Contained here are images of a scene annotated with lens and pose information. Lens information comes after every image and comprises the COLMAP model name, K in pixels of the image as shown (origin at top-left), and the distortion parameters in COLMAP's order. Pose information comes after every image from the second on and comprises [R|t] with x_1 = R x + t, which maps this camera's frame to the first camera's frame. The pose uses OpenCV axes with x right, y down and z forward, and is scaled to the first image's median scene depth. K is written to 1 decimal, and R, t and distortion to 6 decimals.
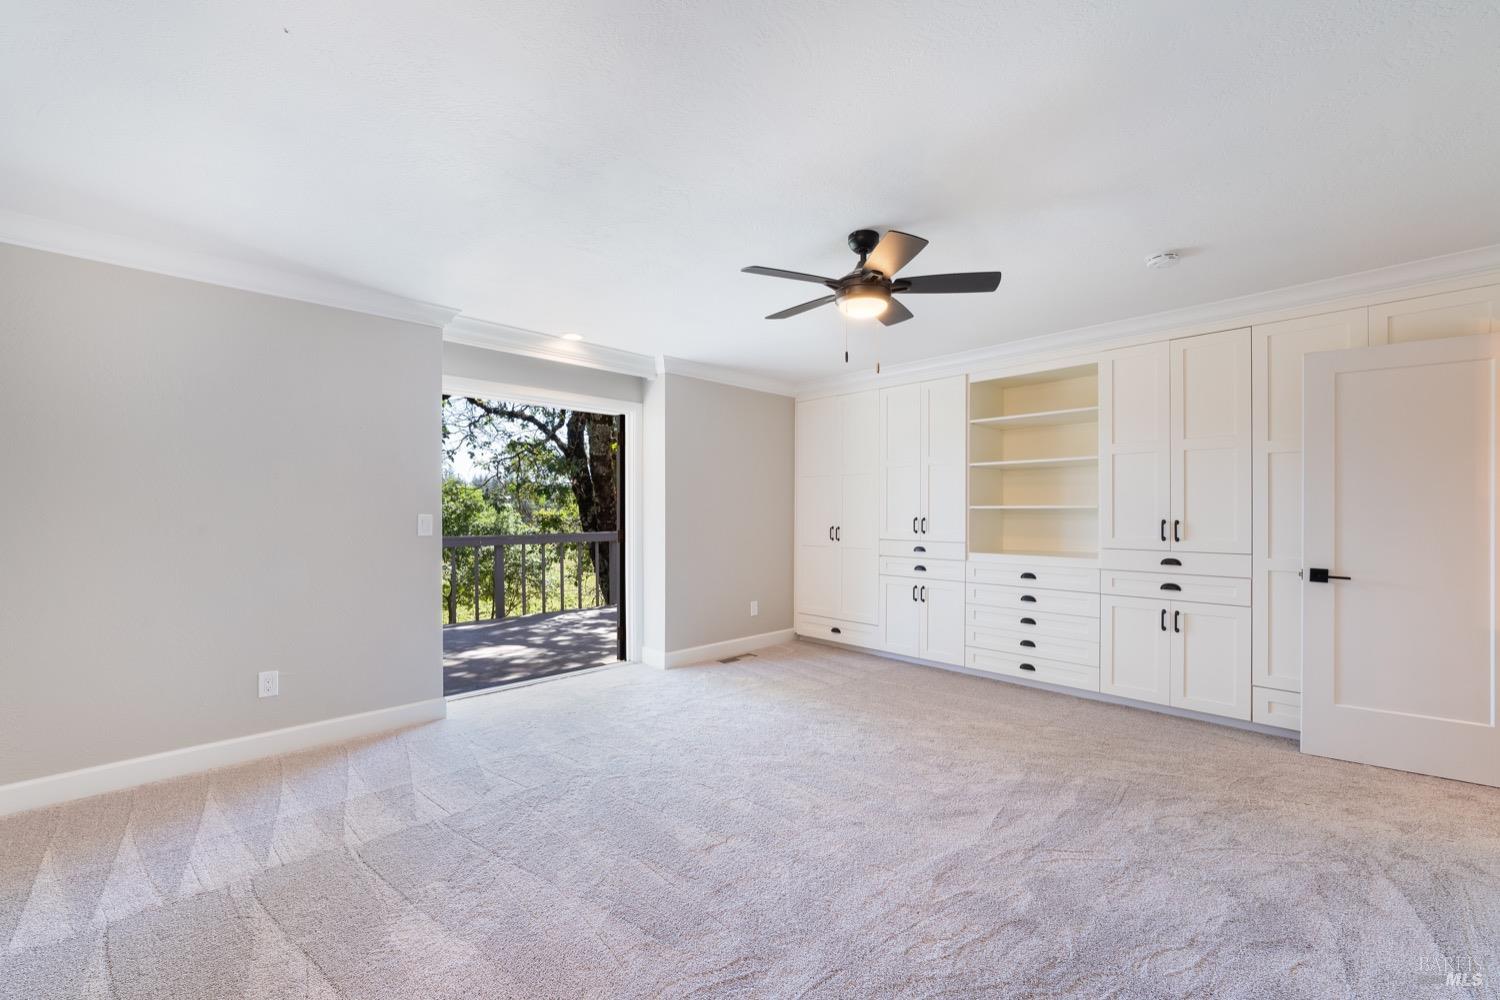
lens RADIAL K [[606.6, 0, 768.4], [0, 606.6, 510.2], [0, 0, 1]] dist [-0.000126, 0.000299]
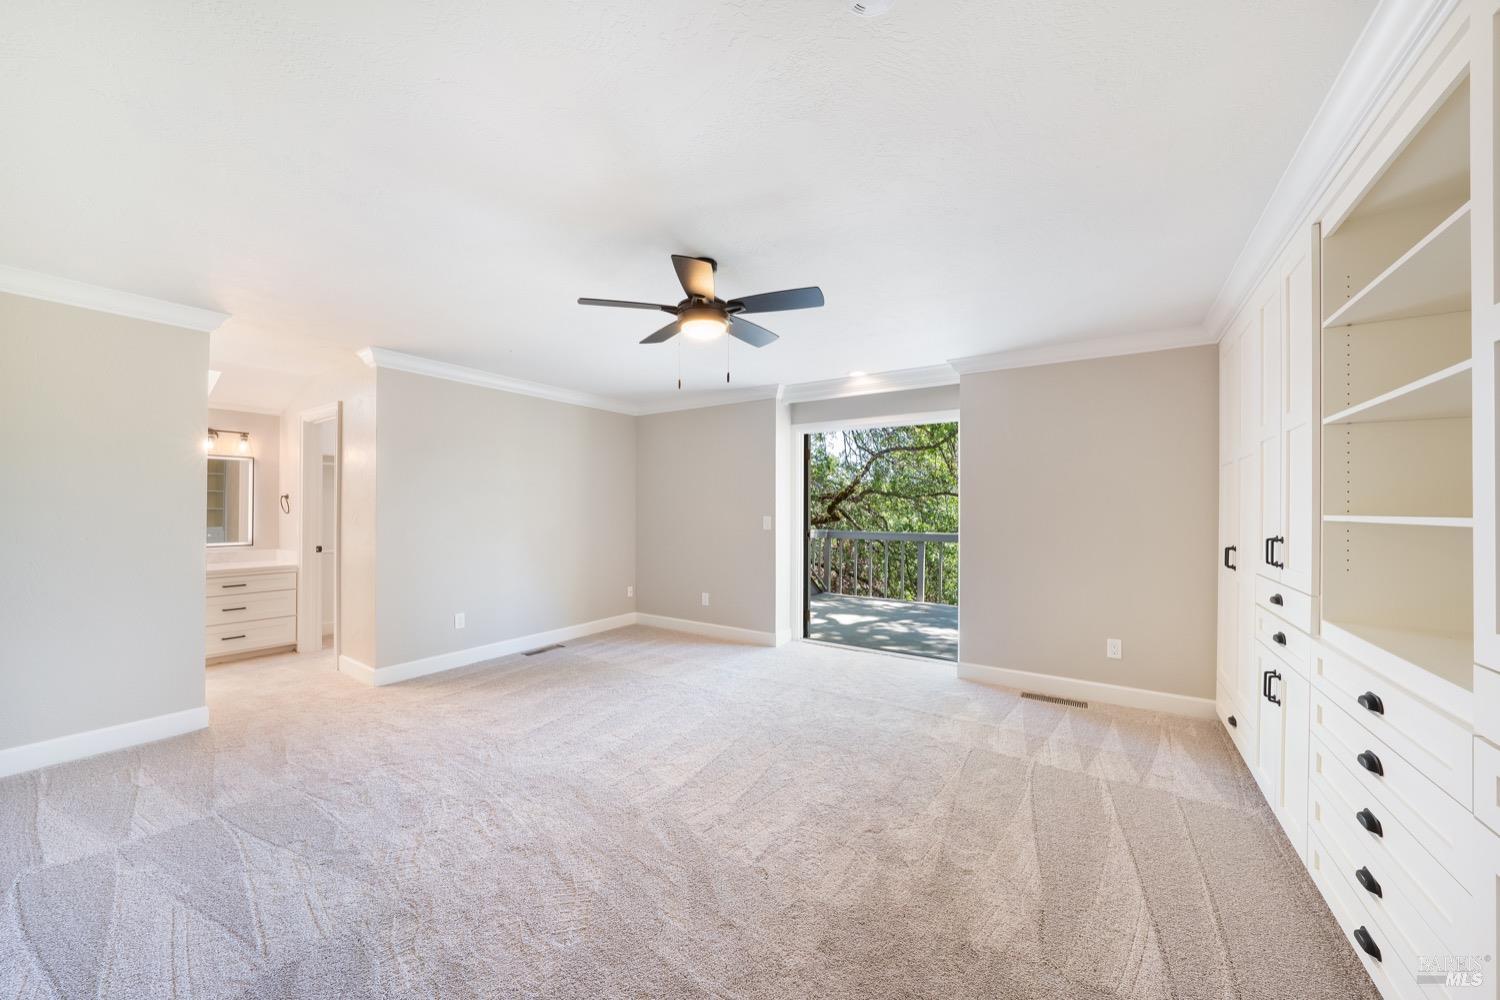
lens RADIAL K [[536.2, 0, 747.7], [0, 536.2, 507.0], [0, 0, 1]] dist [-0.001446, 0.000023]
pose [[0.212675, -0.002136, -0.977121, 0.640309], [-0.004903, 0.999983, -0.003253, -0.010020], [0.977111, 0.005483, 0.212660, 0.511802]]
